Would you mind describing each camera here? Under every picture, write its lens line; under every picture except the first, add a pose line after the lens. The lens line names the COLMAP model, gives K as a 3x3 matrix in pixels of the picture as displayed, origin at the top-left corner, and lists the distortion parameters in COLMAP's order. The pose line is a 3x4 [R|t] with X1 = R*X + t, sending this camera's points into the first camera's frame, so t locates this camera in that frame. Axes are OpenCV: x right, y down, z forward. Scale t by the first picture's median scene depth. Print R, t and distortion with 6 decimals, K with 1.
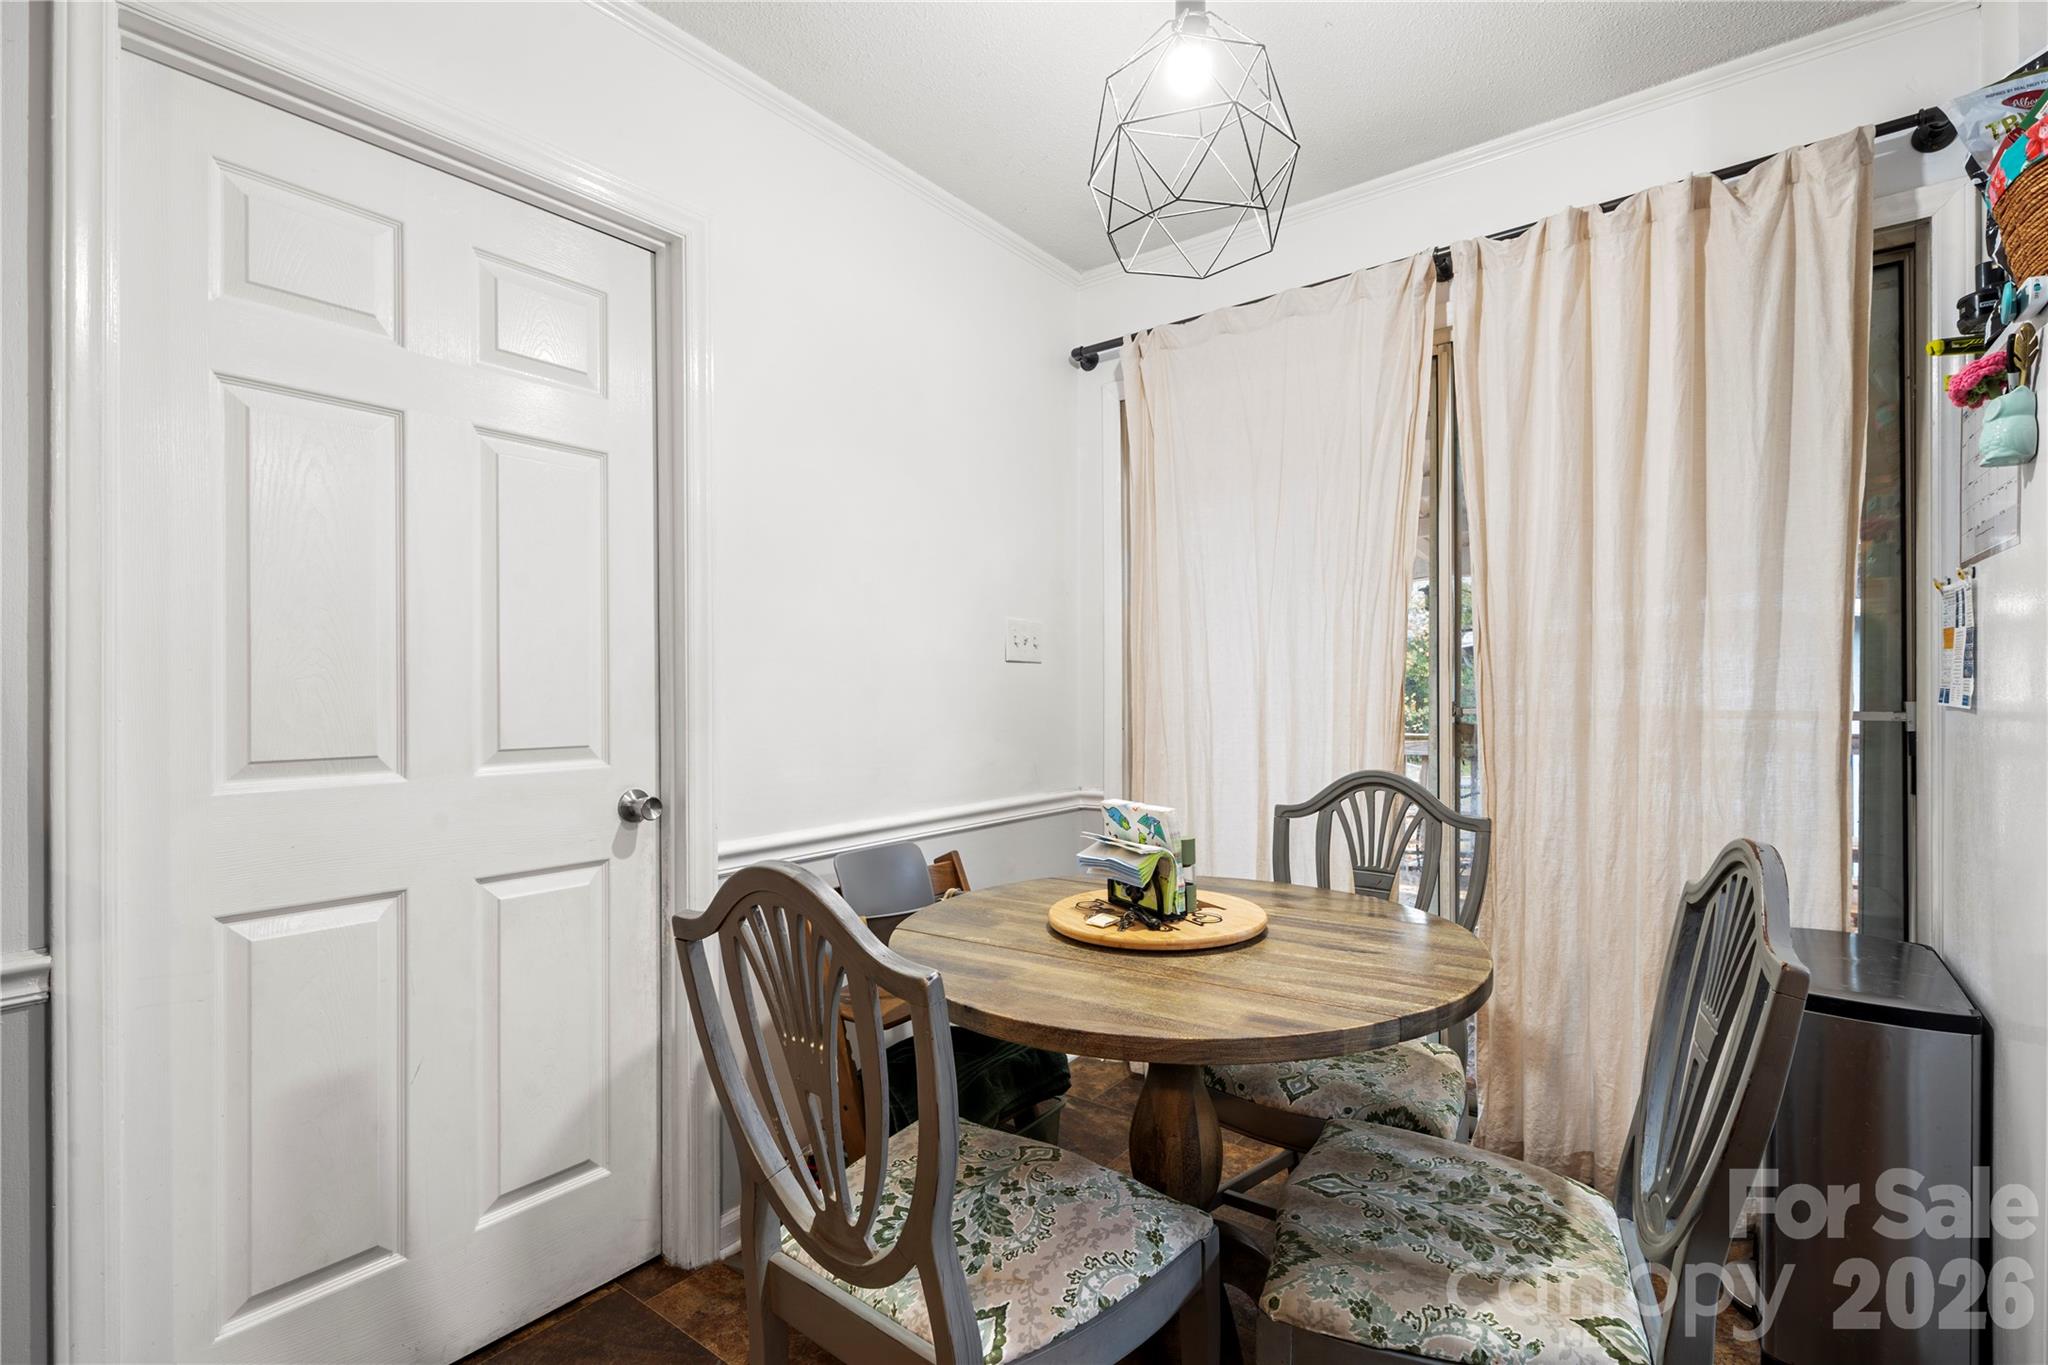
lens RADIAL K [[935.0, 0, 1024.0], [0, 935.0, 682.5], [0, 0, 1]] dist [0.001755, -0.001285]
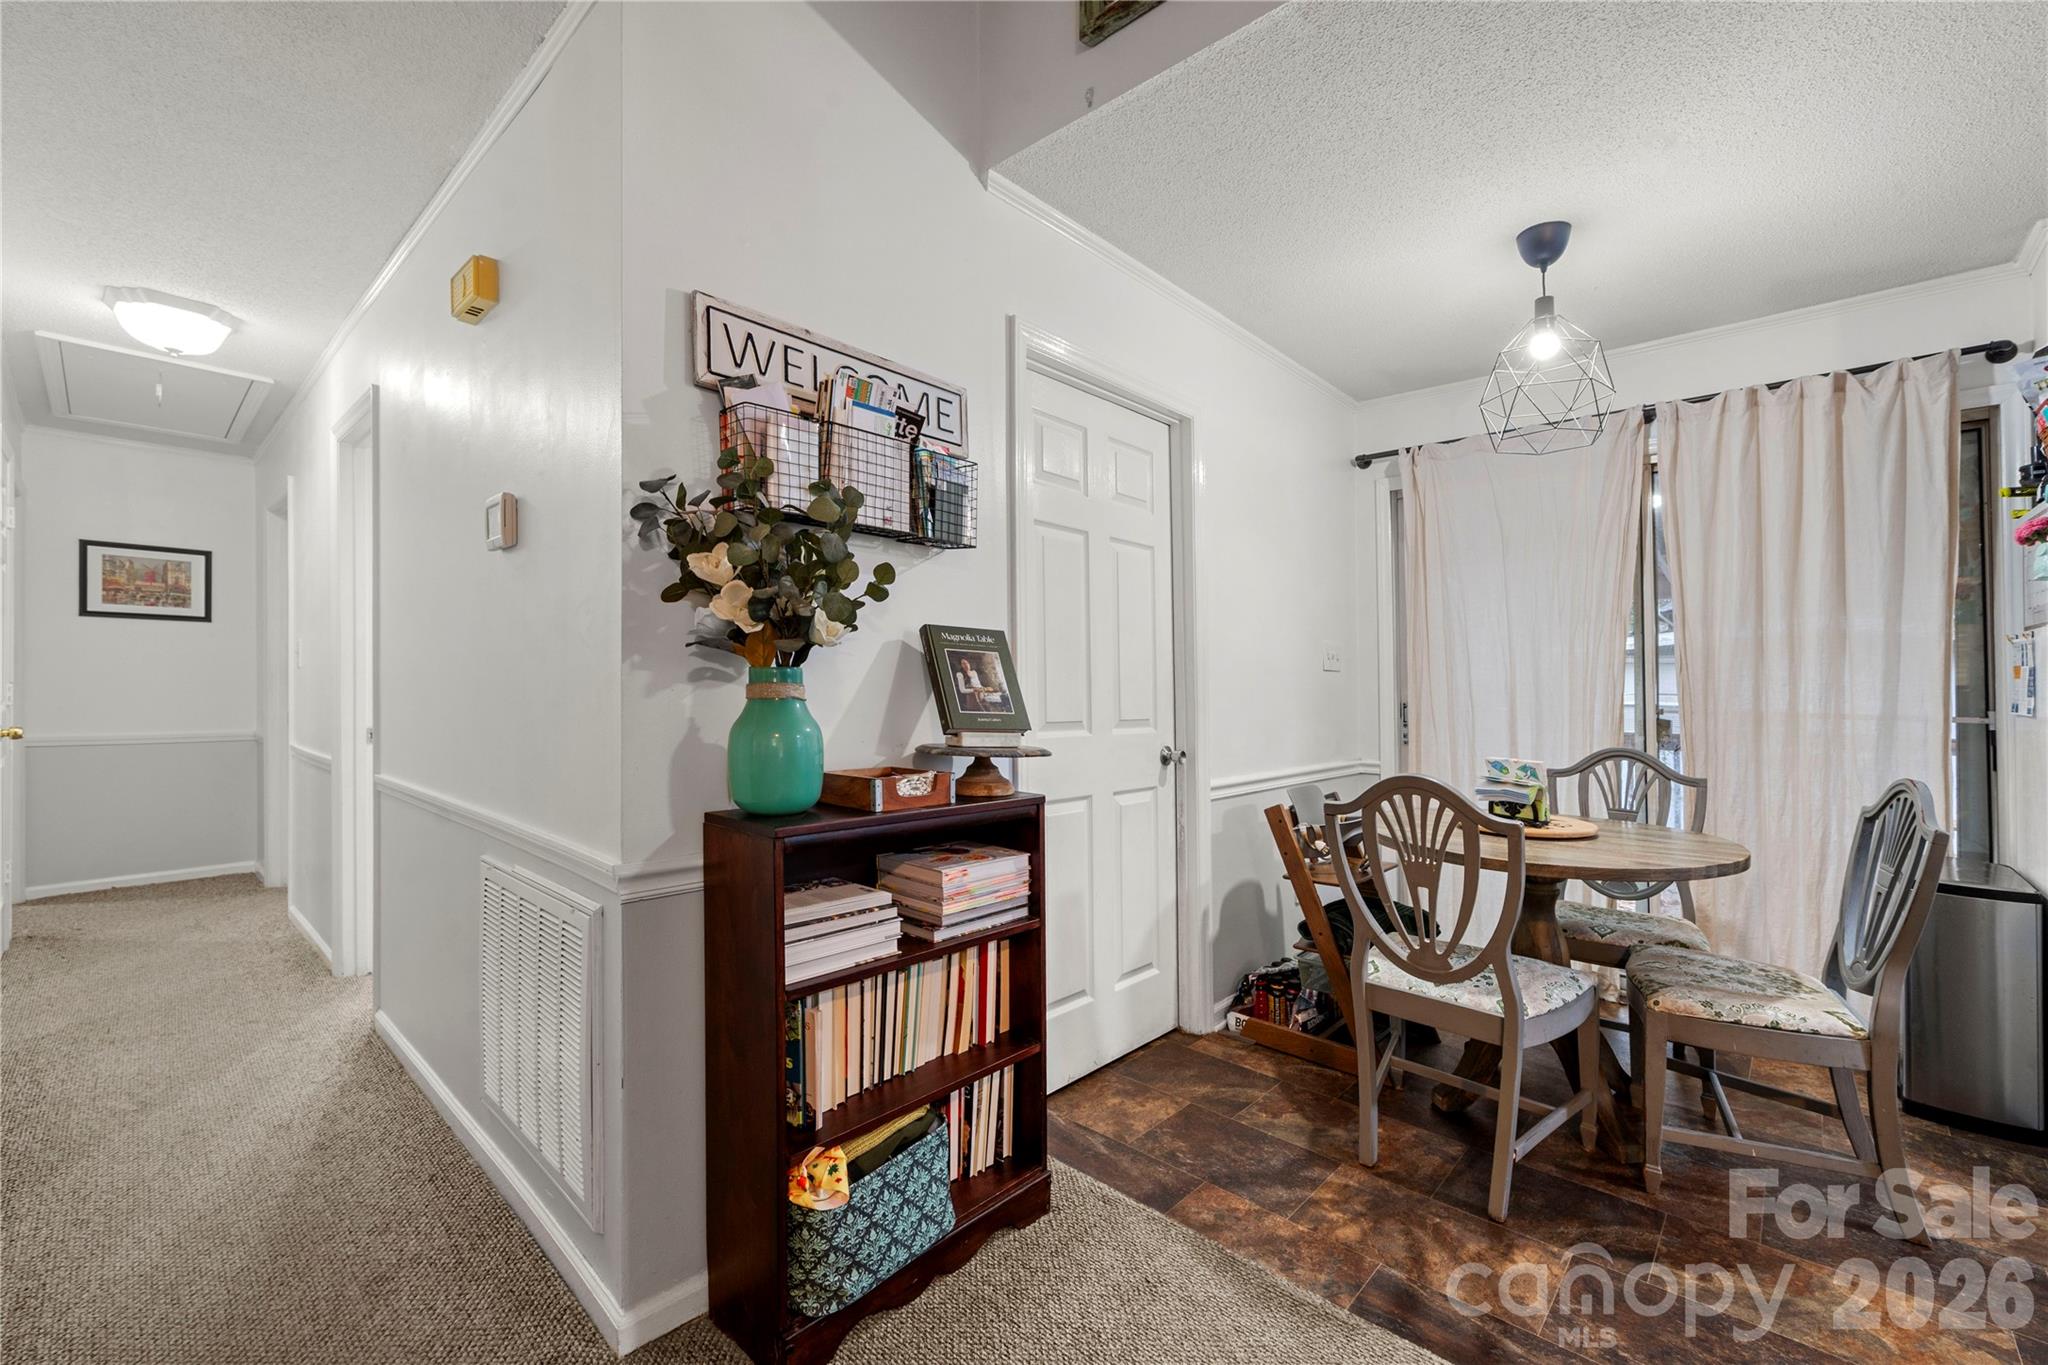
lens RADIAL K [[849.6, 0, 1027.8], [0, 849.6, 646.1], [0, 0, 1]] dist [-0.002637, 0.000220]
pose [[0.996191, 0.017010, -0.085517, -0.534403], [-0.019999, 0.999214, -0.034214, -0.007700], [0.084868, 0.035794, 0.995749, -0.546505]]
